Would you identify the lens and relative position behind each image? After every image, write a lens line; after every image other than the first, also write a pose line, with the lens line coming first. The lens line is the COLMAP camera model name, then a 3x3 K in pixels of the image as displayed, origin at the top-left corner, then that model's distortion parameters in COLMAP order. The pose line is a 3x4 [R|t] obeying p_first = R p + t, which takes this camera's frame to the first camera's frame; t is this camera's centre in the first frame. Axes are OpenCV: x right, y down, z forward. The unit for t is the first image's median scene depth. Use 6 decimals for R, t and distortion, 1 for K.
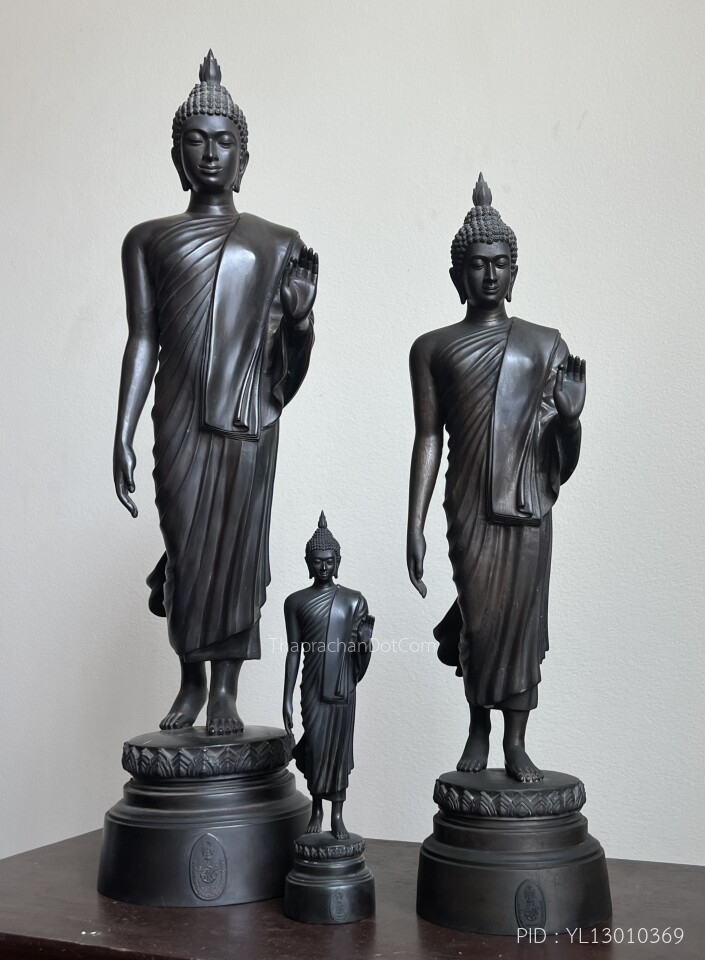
lens RADIAL K [[1077.8, 0, 352.5], [0, 1077.8, 479.6], [0, 0, 1]] dist [0.032917, 0.000000]
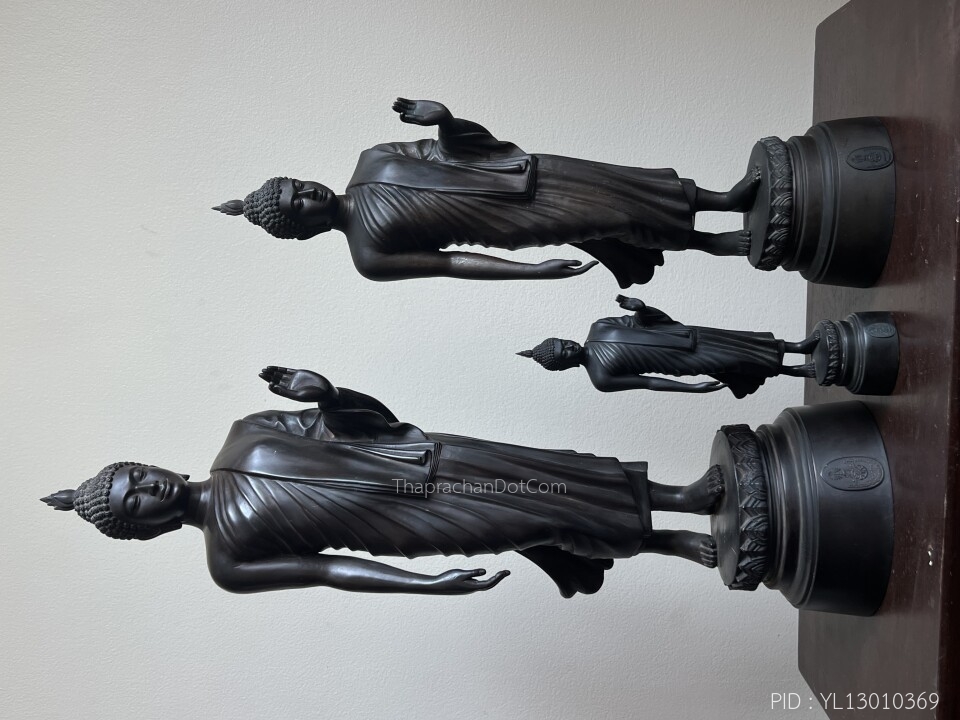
lens RADIAL K [[1002.2, 0, 480.4], [0, 1002.2, 360.1], [0, 0, 1]] dist [0.031340, 0.000000]
pose [[0.037061, -0.945482, 0.323560, -0.358467], [0.997386, 0.055097, 0.046756, -0.052538], [-0.062034, 0.320981, 0.945052, 0.067525]]
